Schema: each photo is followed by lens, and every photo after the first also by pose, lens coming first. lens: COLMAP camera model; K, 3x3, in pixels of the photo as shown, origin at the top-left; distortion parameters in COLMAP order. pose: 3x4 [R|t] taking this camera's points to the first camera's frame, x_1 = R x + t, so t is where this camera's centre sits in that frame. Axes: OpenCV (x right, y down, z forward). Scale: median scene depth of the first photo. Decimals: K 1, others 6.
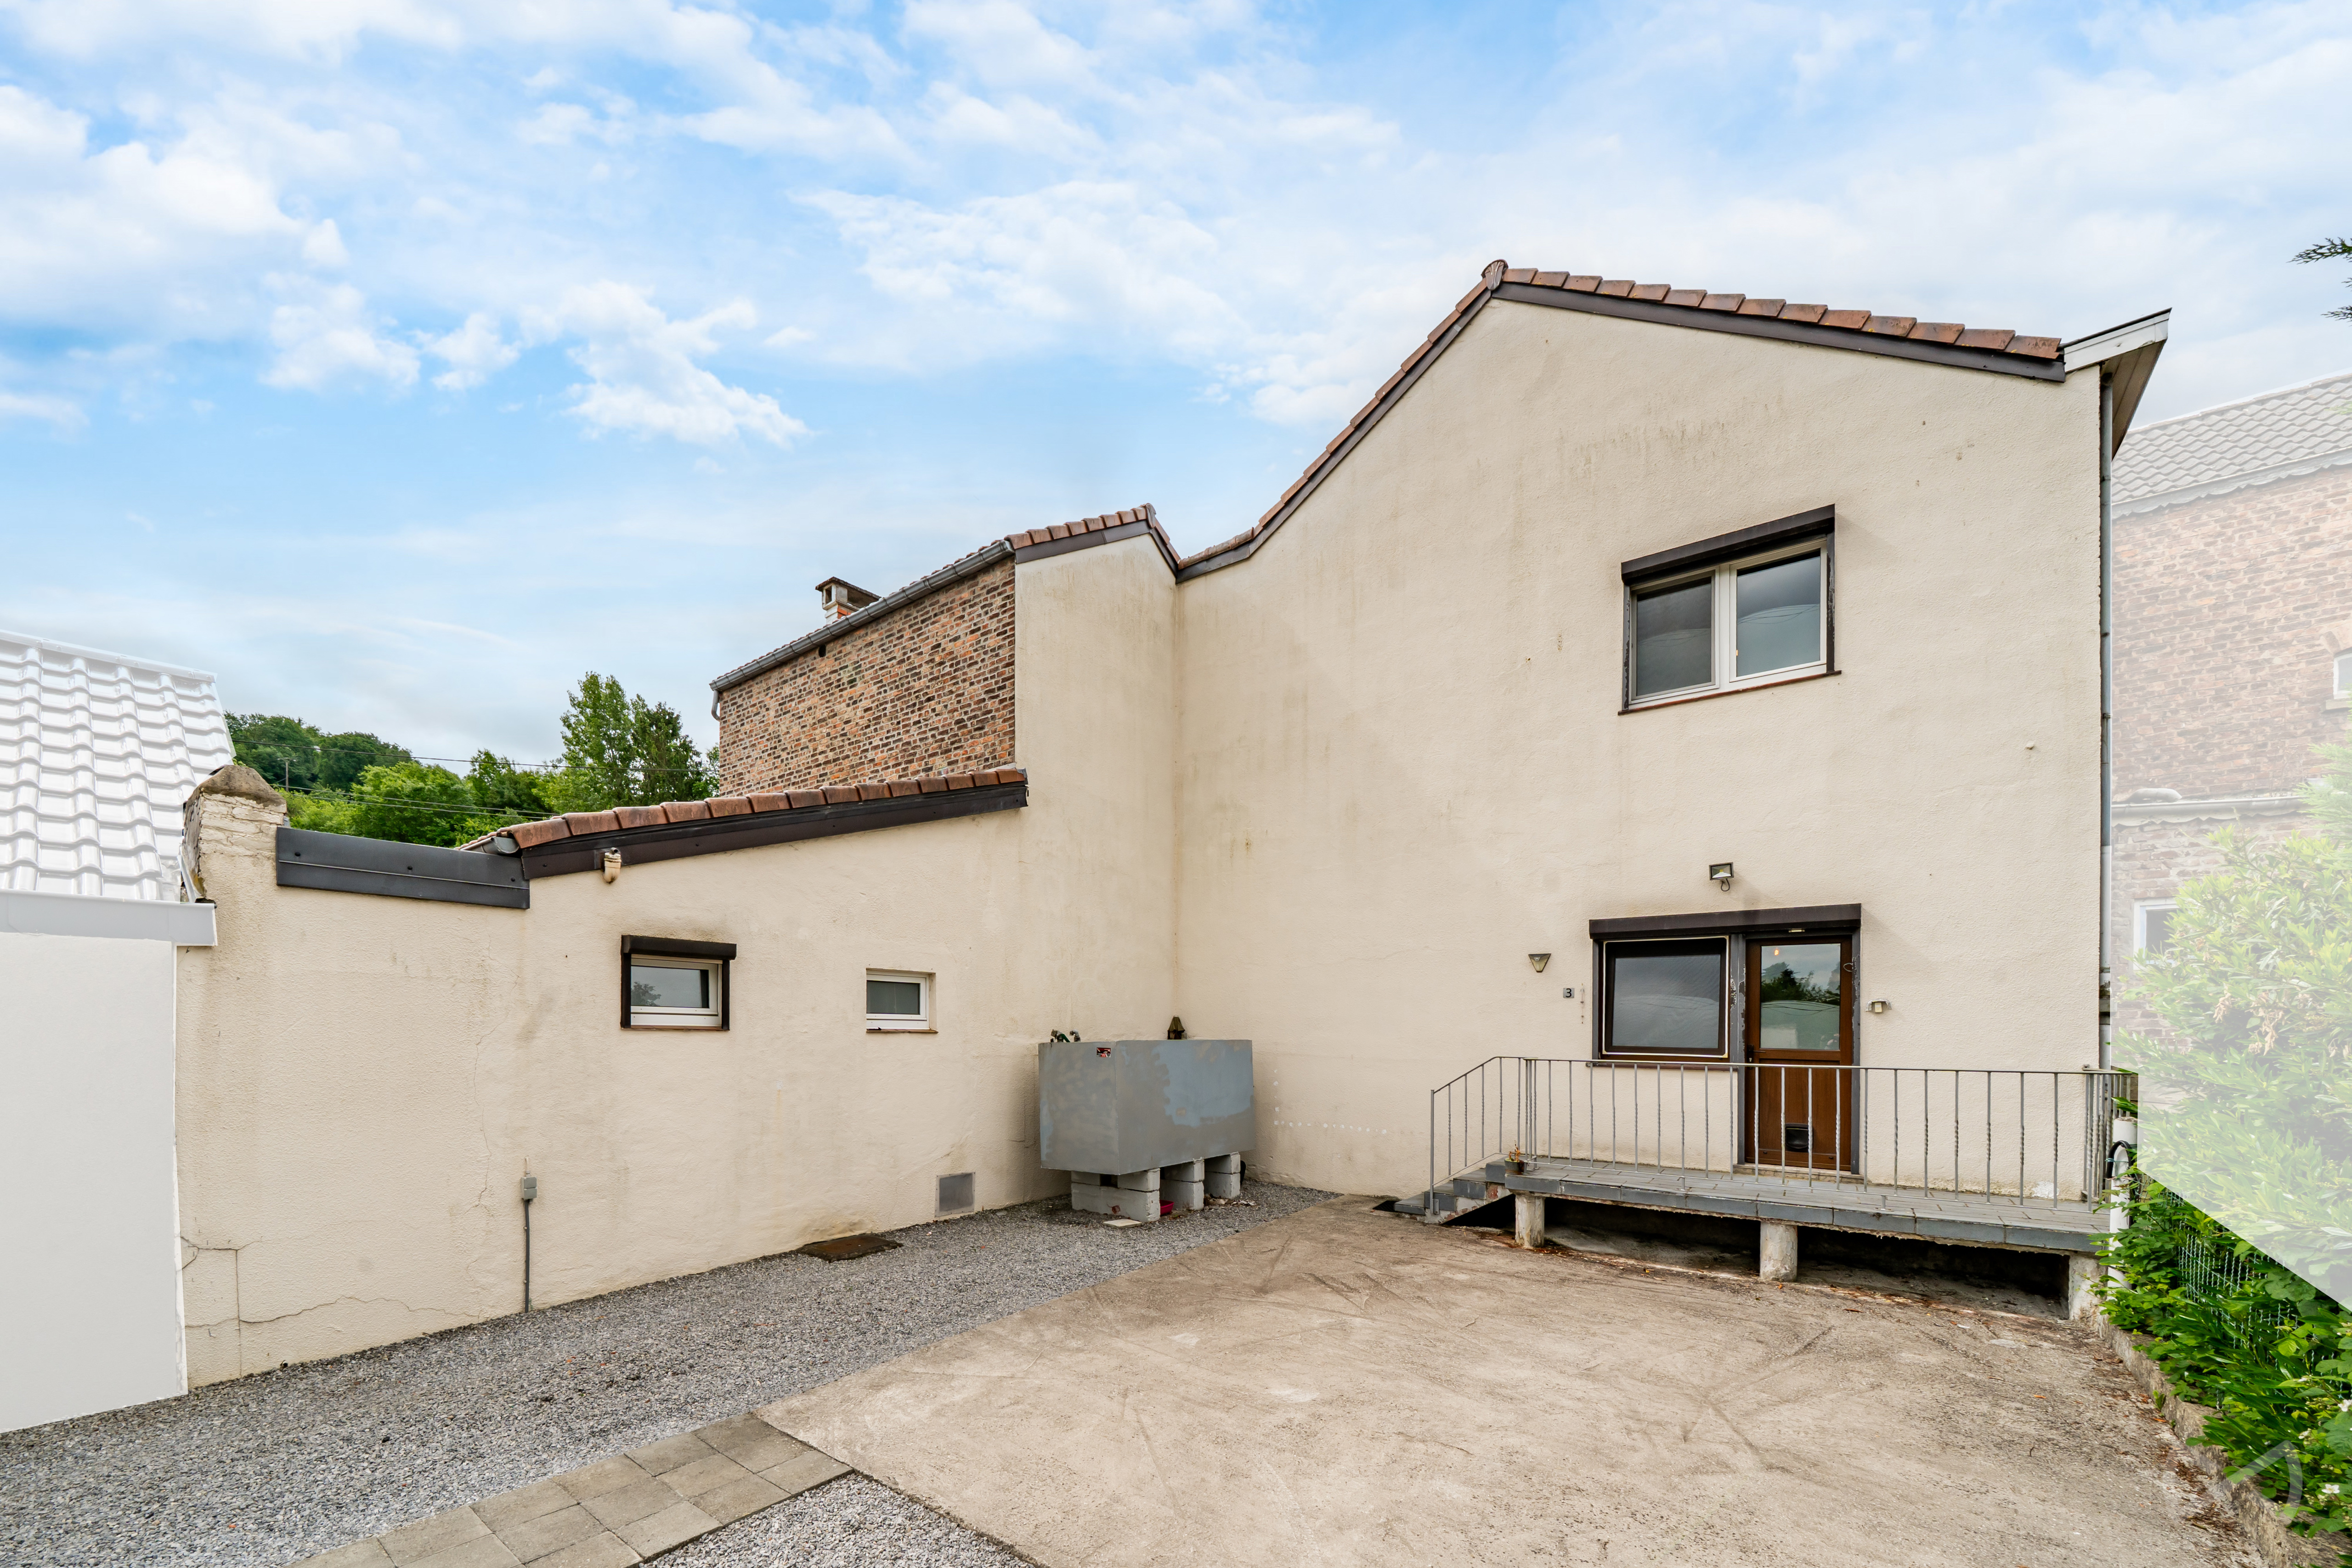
lens RADIAL K [[899.8, 0, 1170.2], [0, 899.8, 1036.2], [0, 0, 1]] dist [-0.000804, -0.000262]
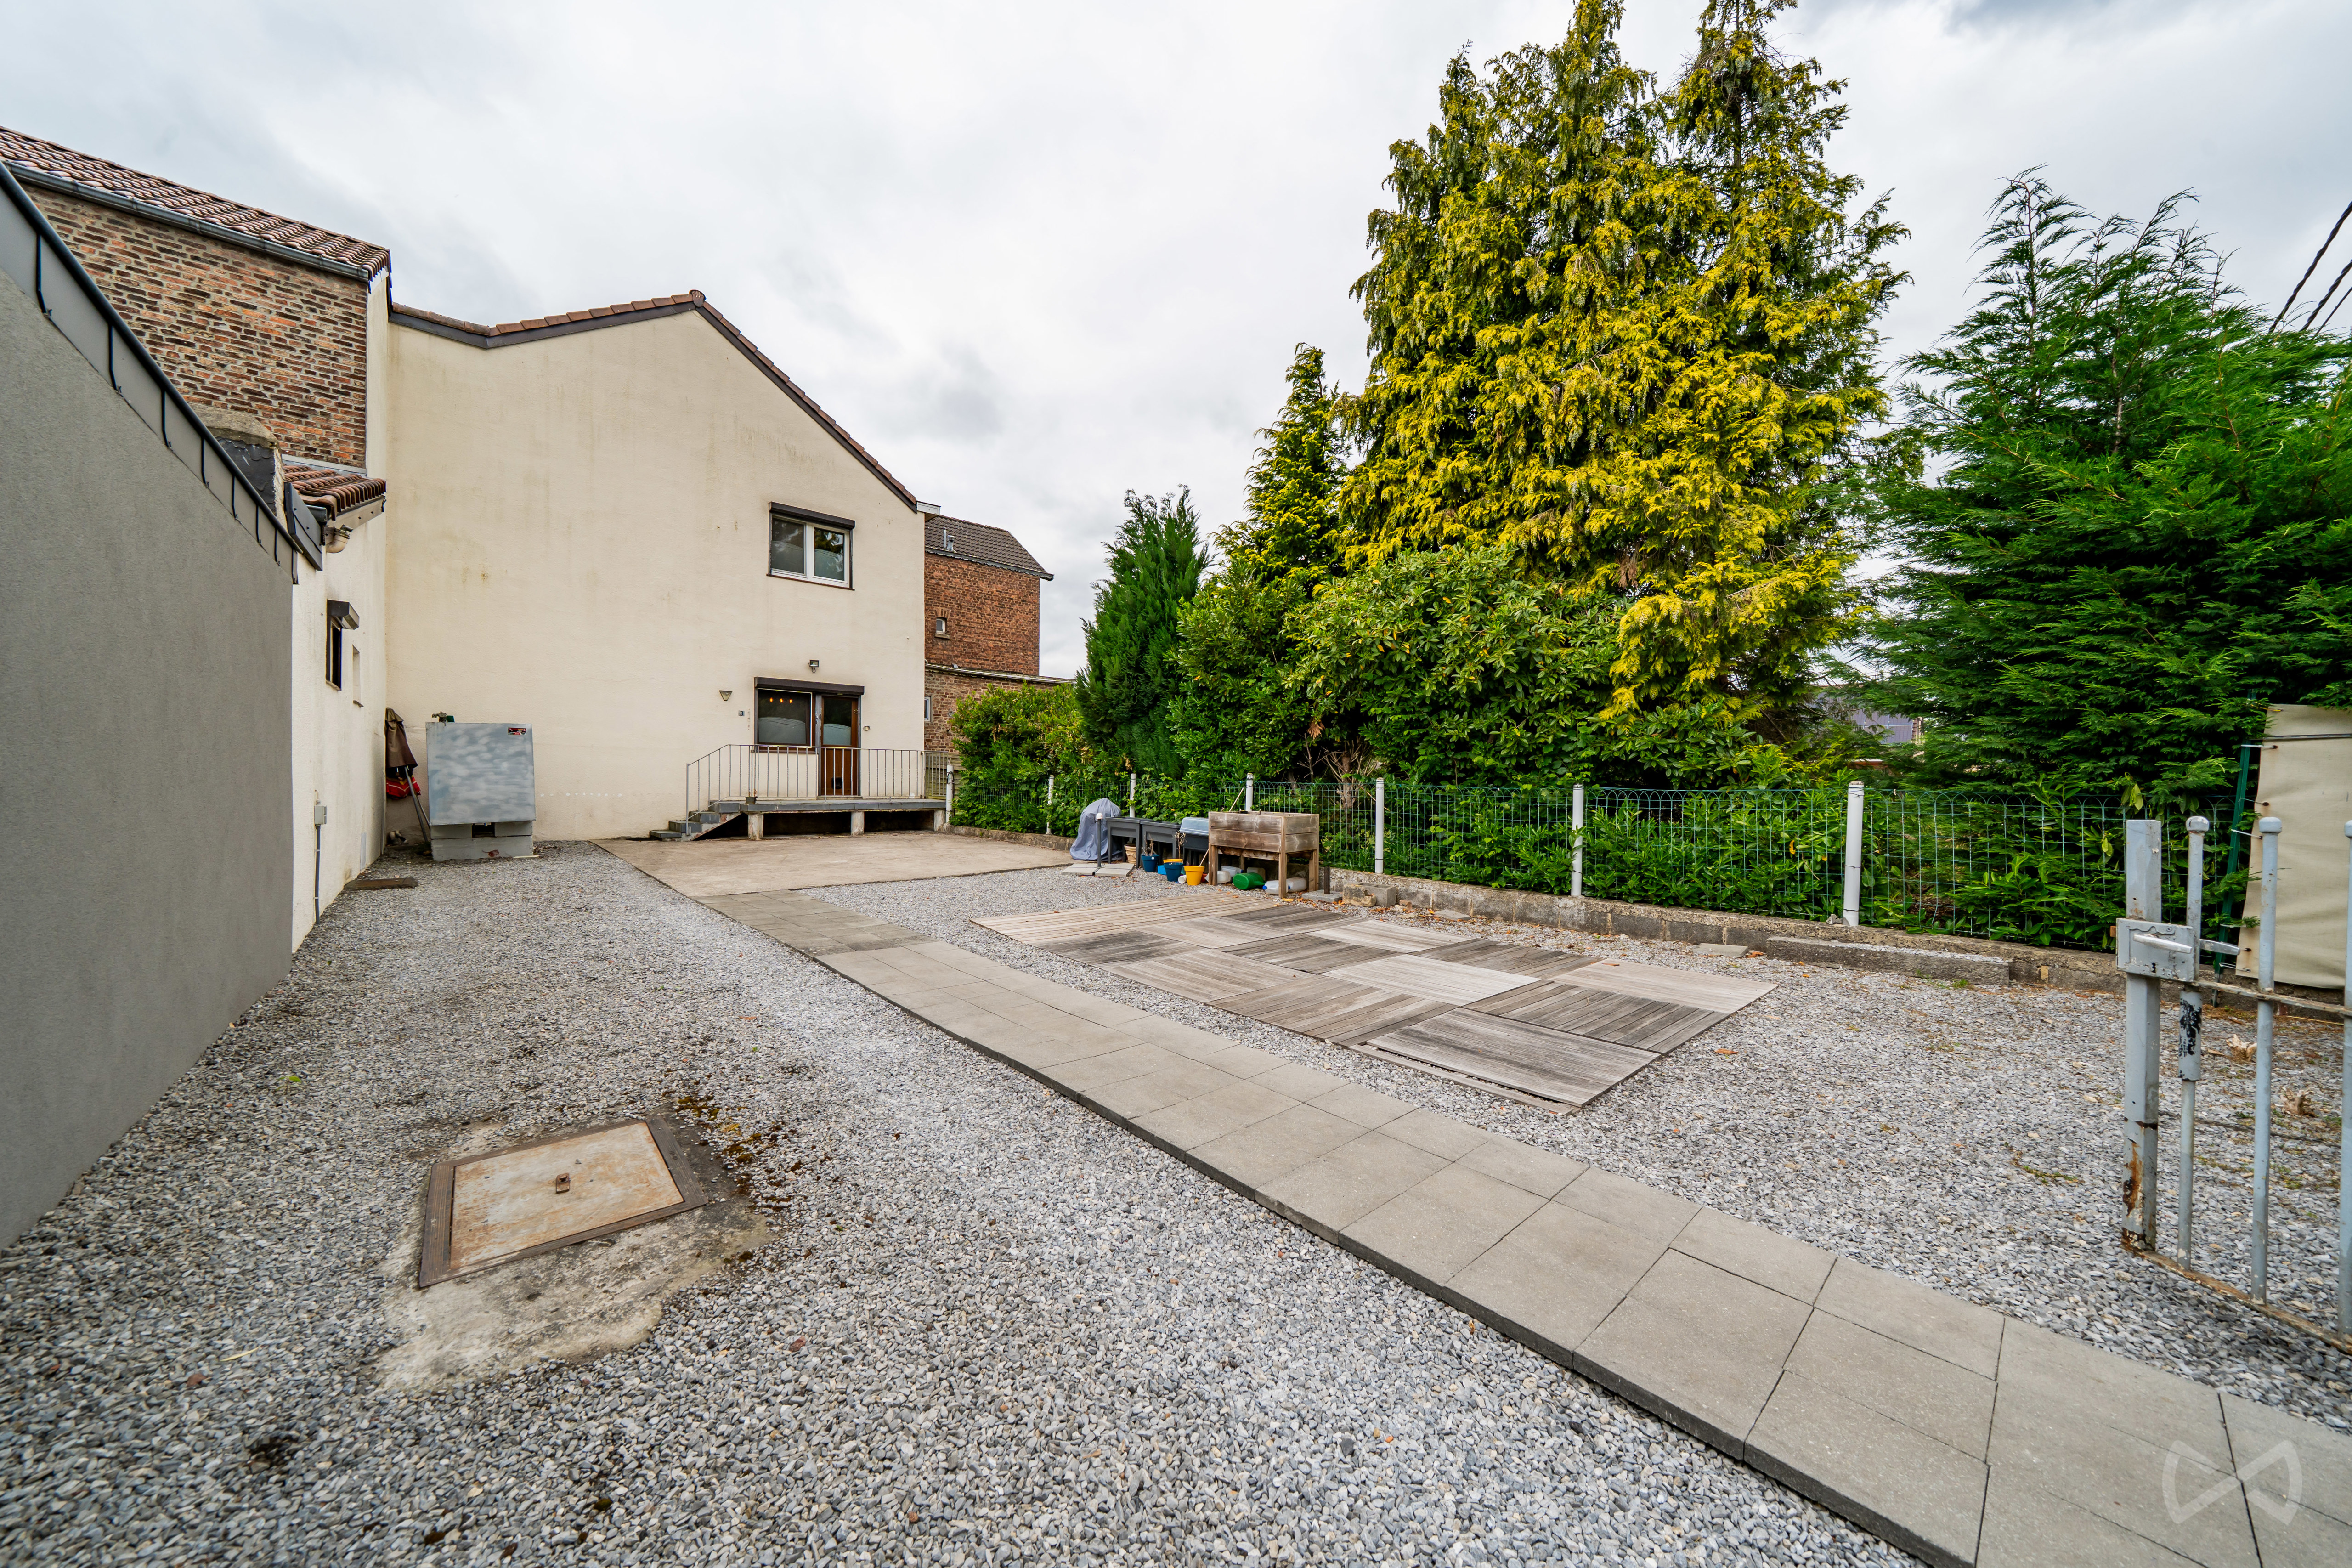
lens RADIAL K [[801.8, 0, 1176.0], [0, 801.8, 784.0], [0, 0, 1]] dist [-0.000808, -0.000082]
pose [[0.148978, -0.011244, 0.988777, -1.085911], [0.002300, 0.999937, 0.011024, 0.084269], [-0.988838, 0.000632, 0.148994, -0.153846]]
